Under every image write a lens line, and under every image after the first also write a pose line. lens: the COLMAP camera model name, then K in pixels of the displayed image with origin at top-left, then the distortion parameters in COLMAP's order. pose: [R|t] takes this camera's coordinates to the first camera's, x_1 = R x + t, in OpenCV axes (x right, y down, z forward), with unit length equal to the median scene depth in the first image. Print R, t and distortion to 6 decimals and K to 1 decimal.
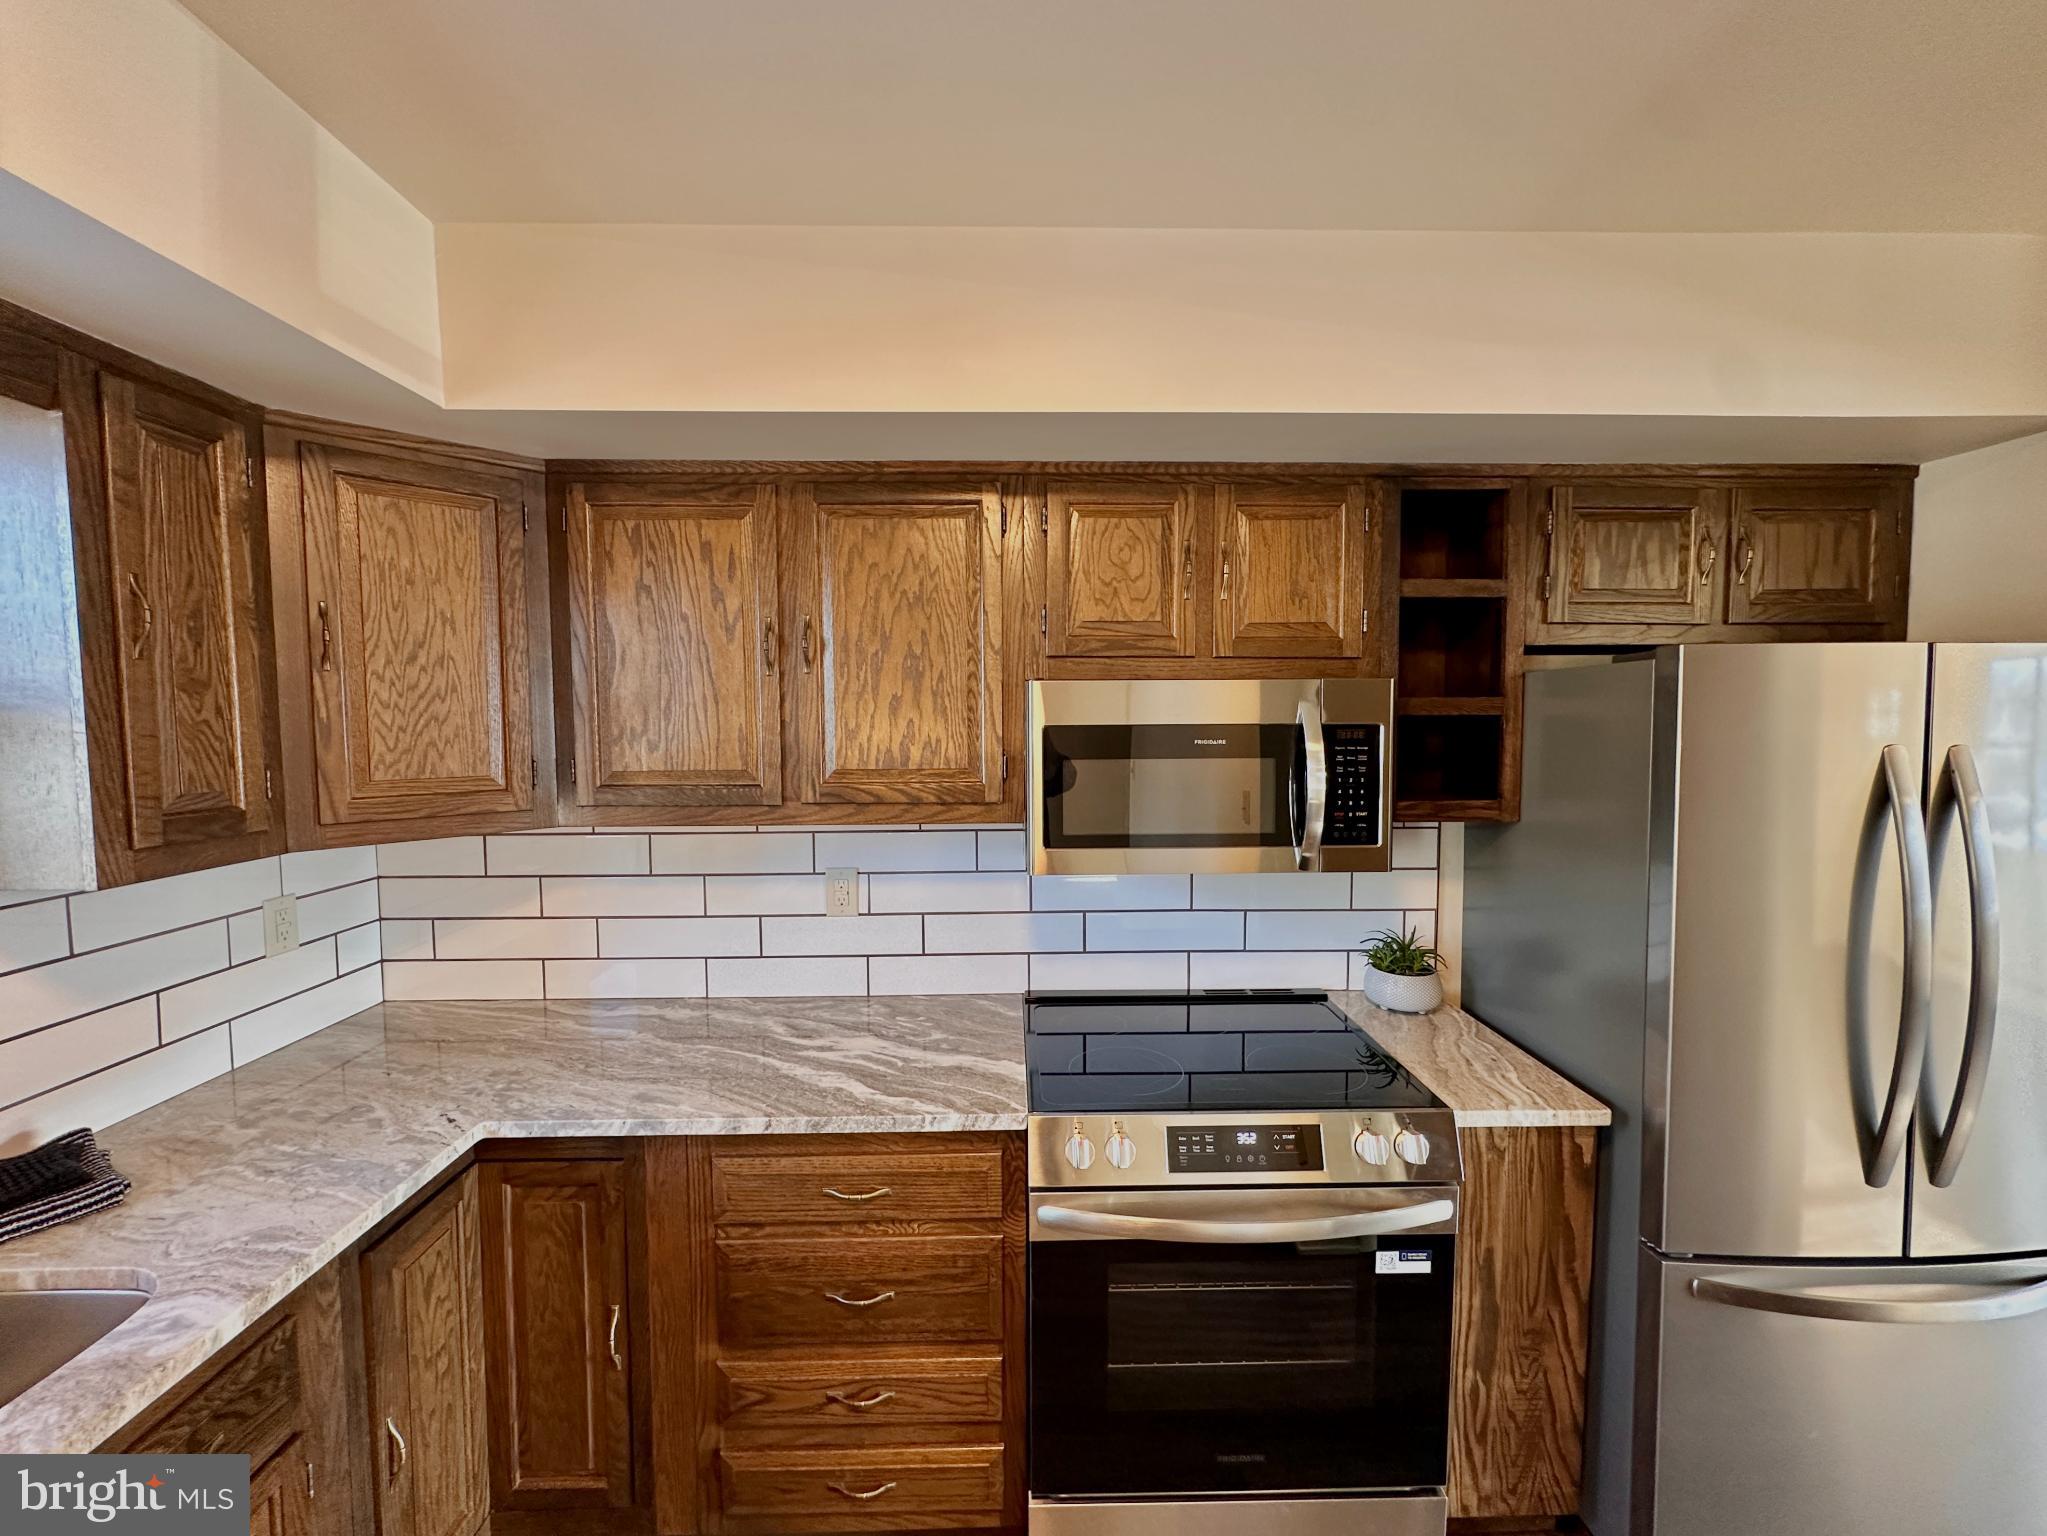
lens RADIAL K [[810.1, 0, 1022.4], [0, 810.1, 765.3], [0, 0, 1]] dist [-0.003395, 0.000068]
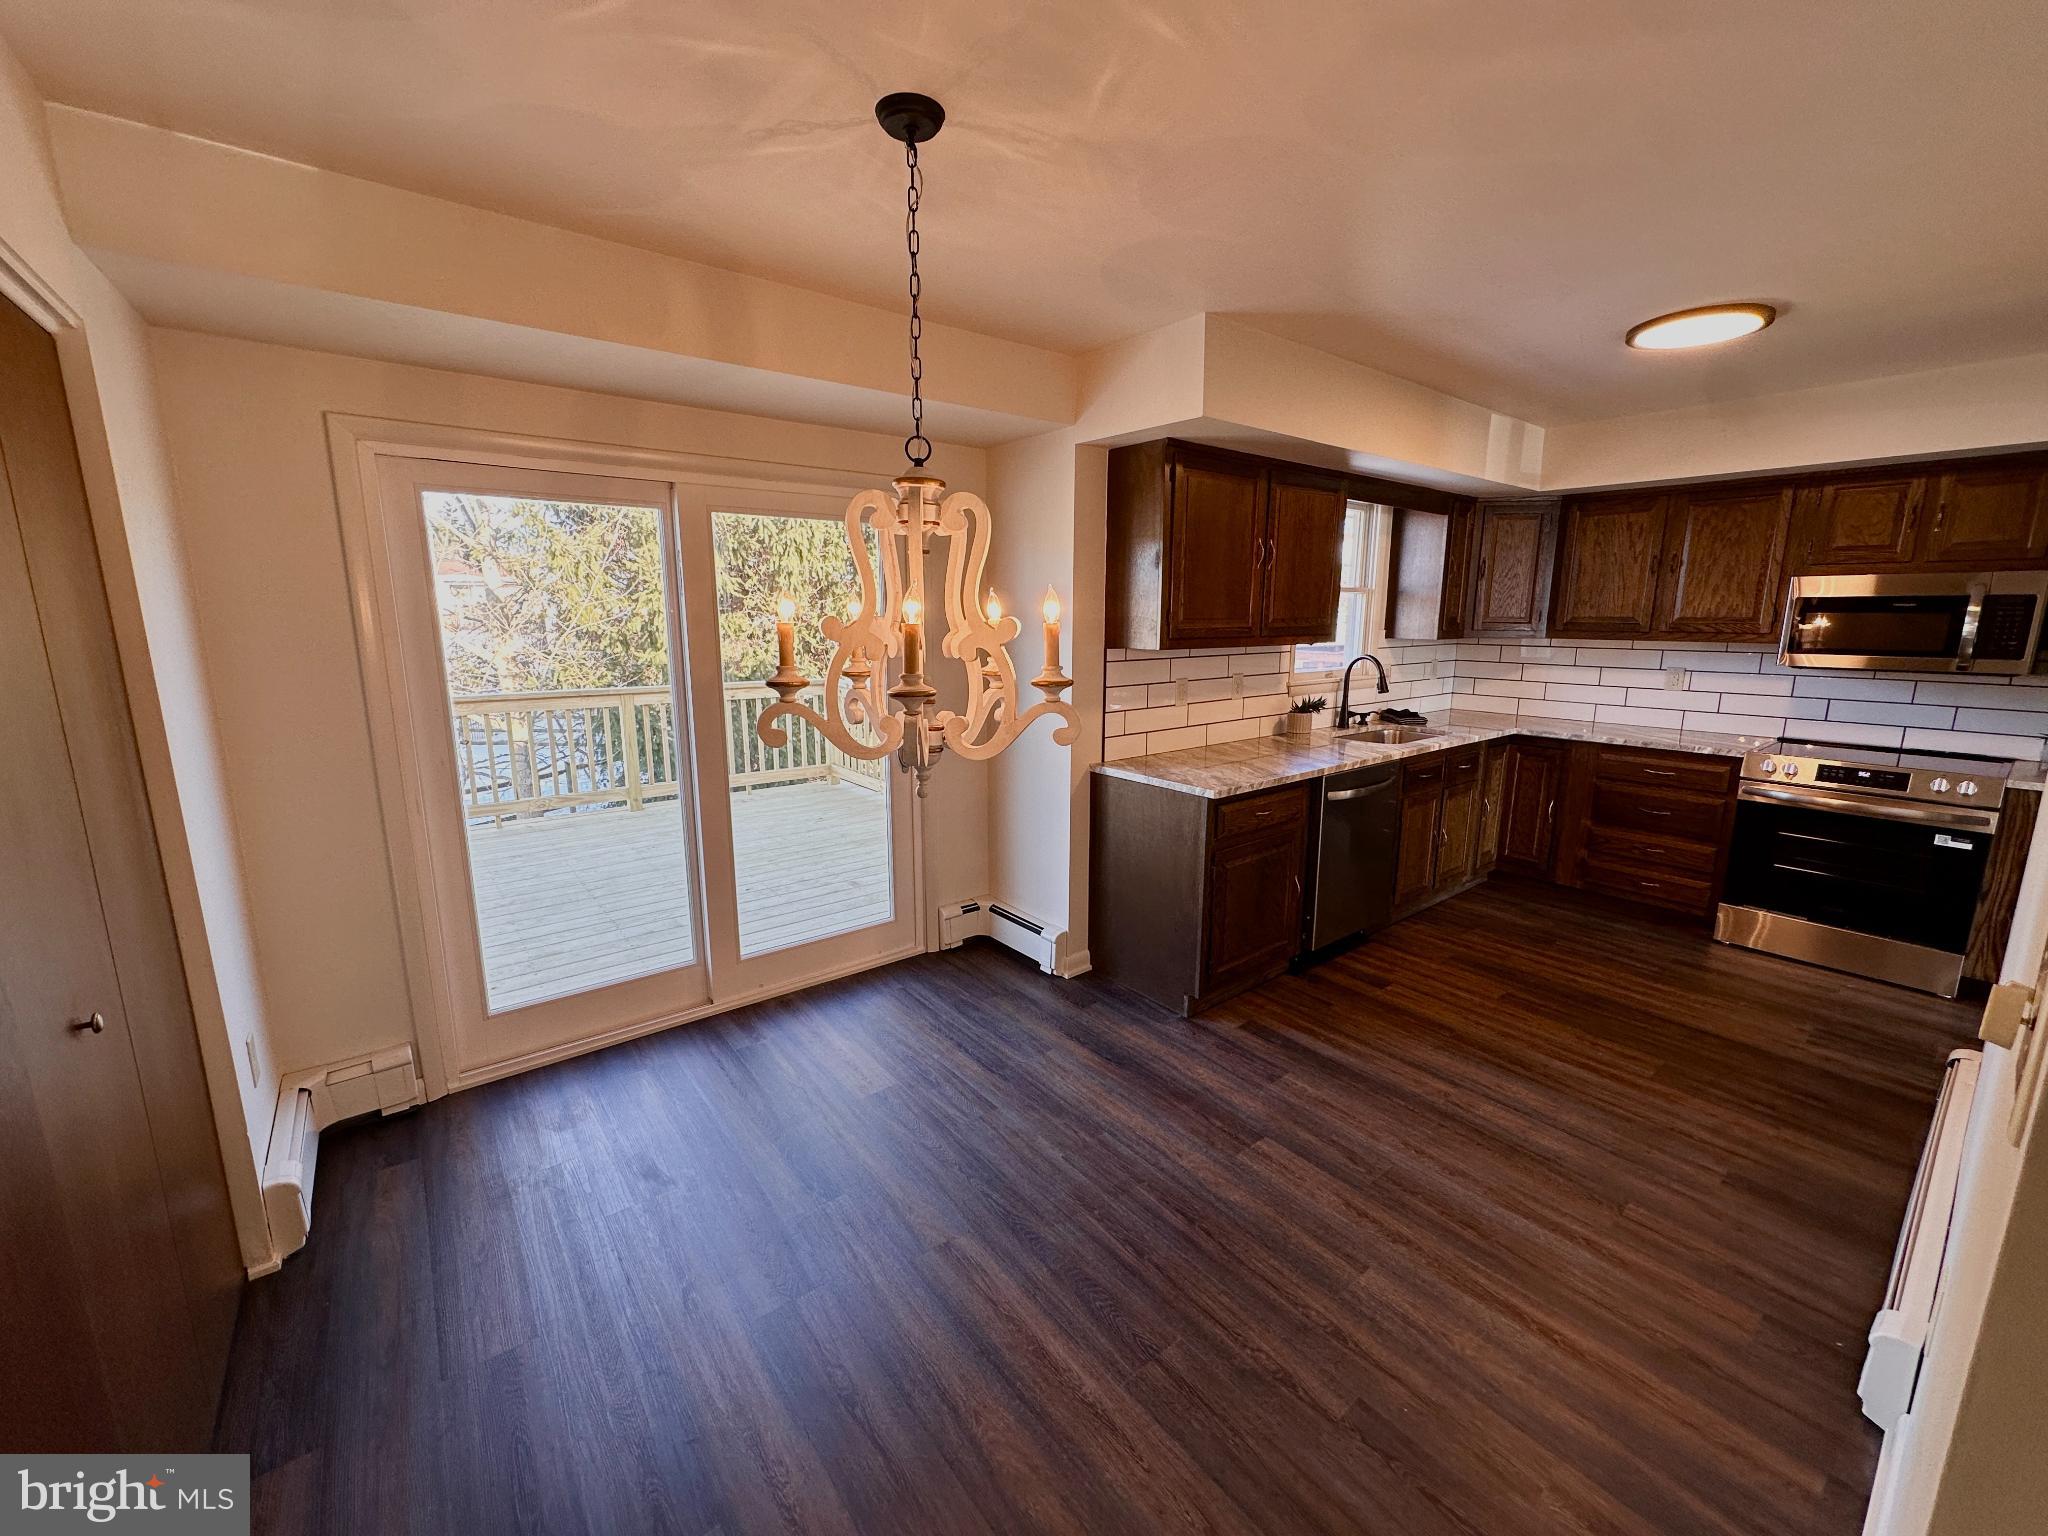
lens RADIAL K [[810.5, 0, 1022.9], [0, 810.5, 765.3], [0, 0, 1]] dist [-0.003395, 0.000068]
pose [[0.597854, 0.154869, -0.786502, 0.553150], [-0.051099, 0.986527, 0.155413, 0.164414], [0.799974, -0.052725, 0.597713, -1.983556]]
